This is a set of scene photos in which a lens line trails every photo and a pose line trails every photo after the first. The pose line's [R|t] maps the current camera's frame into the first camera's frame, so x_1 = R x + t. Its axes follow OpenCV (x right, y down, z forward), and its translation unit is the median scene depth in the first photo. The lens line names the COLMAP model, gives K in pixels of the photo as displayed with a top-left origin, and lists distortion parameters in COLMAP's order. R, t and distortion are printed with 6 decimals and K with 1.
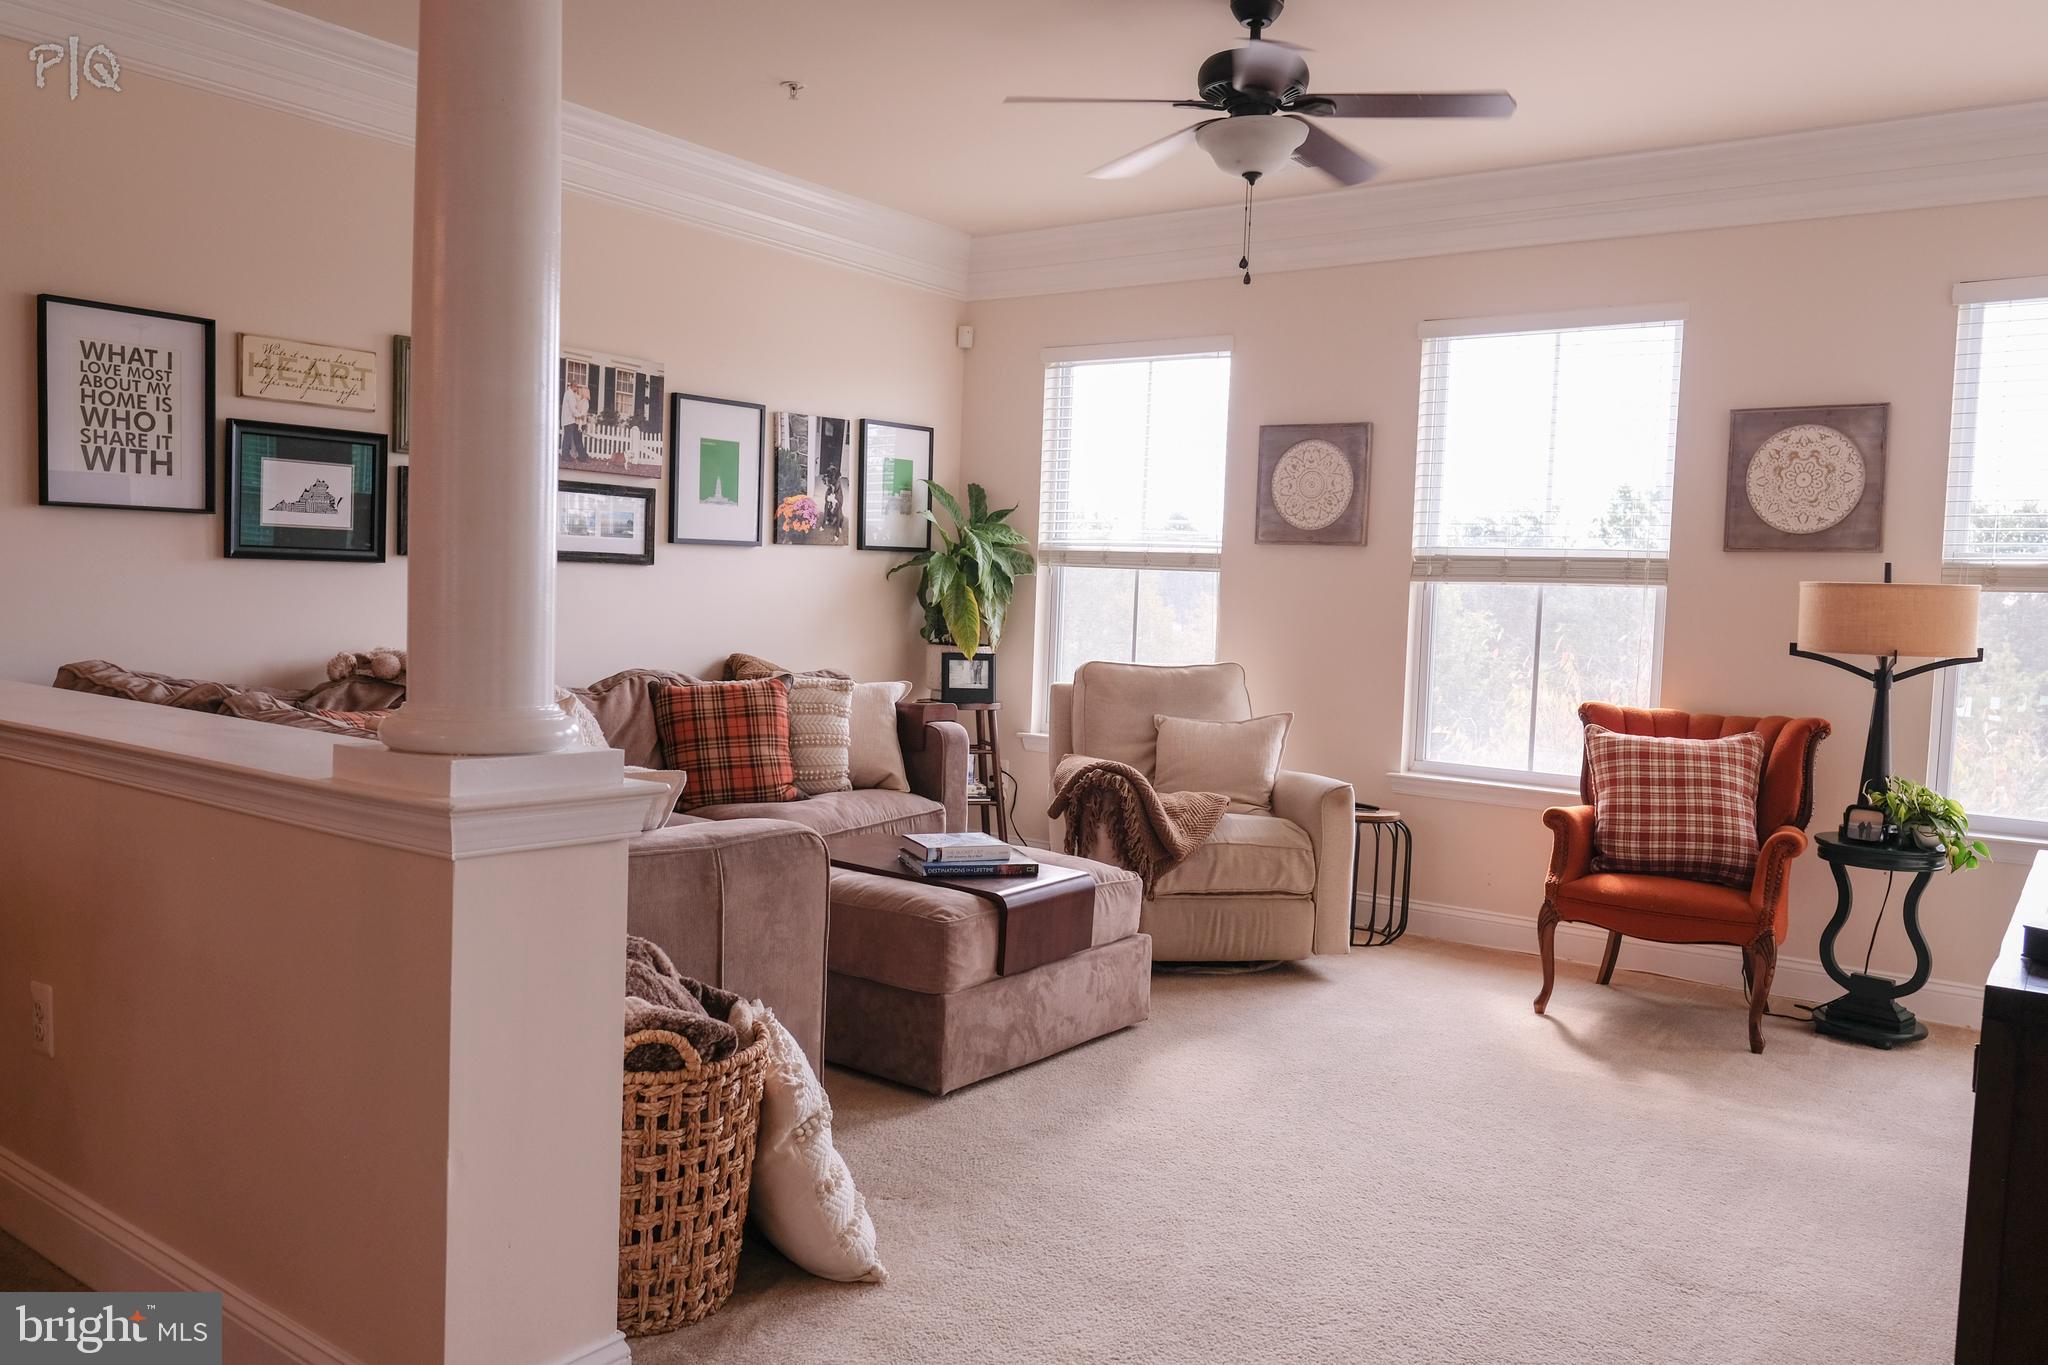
lens RADIAL K [[1538.8, 0, 1024.0], [0, 1538.8, 682.5], [0, 0, 1]] dist [0.000585, 0.002797]
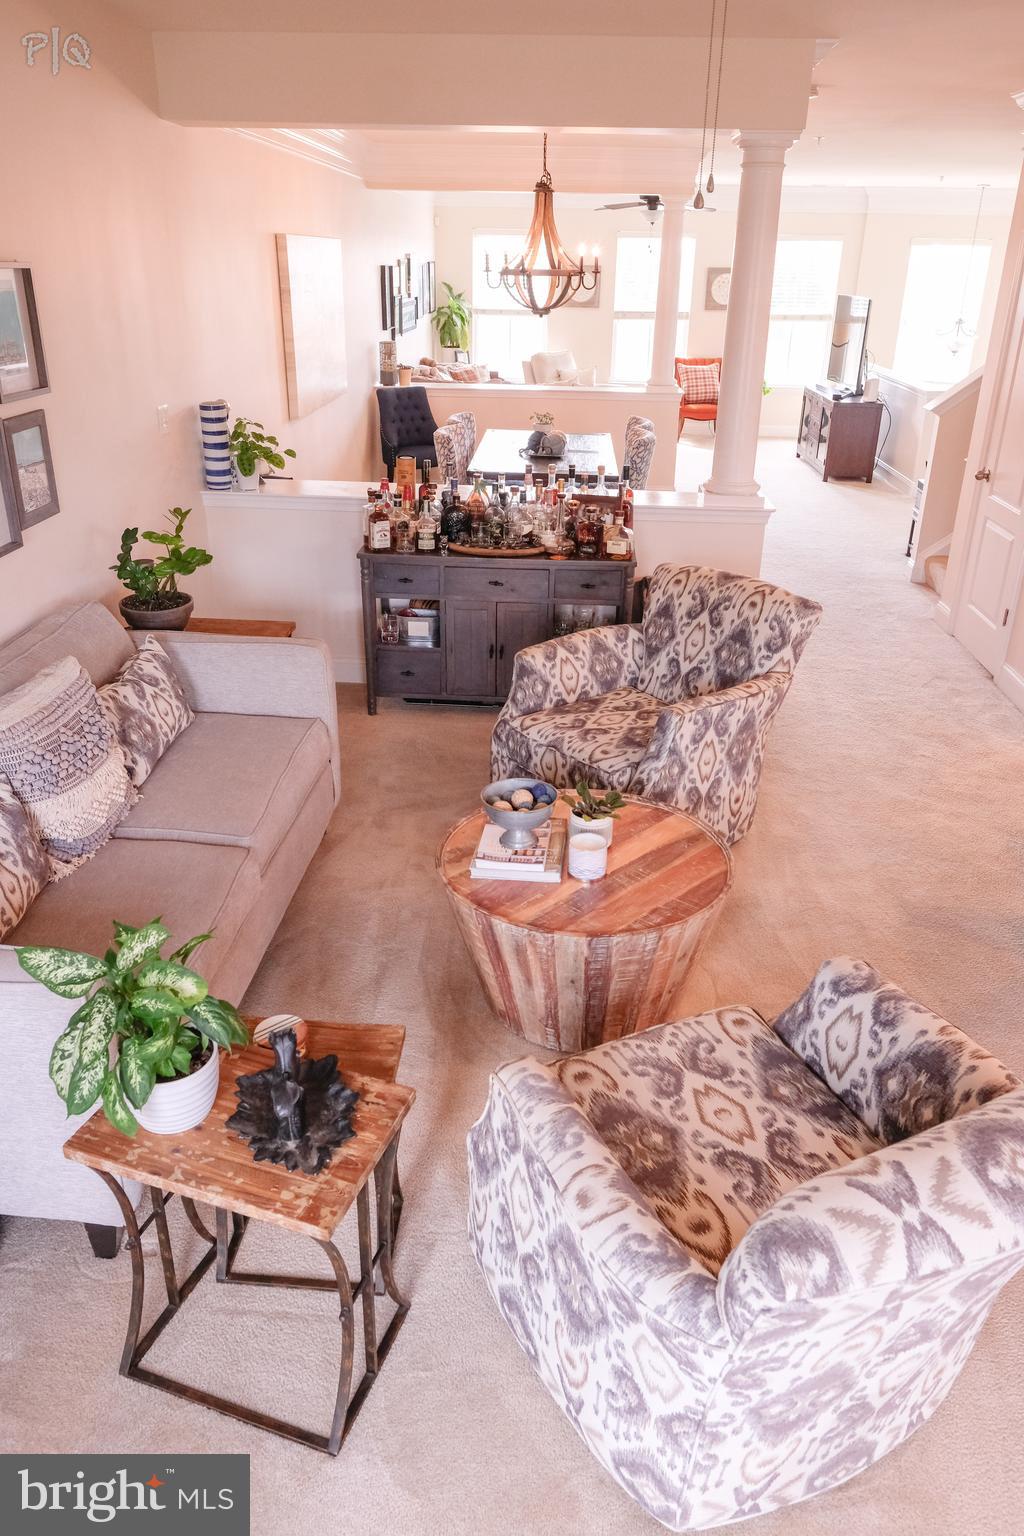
lens RADIAL K [[1086.0, 0, 512.0], [0, 1086.0, 768.0], [0, 0, 1]] dist [-0.006426, -0.000493]
pose [[0.841970, -0.248736, 0.478765, -1.348684], [0.047100, 0.917884, 0.394044, -0.116944], [-0.537464, -0.309224, 0.784546, -1.043055]]
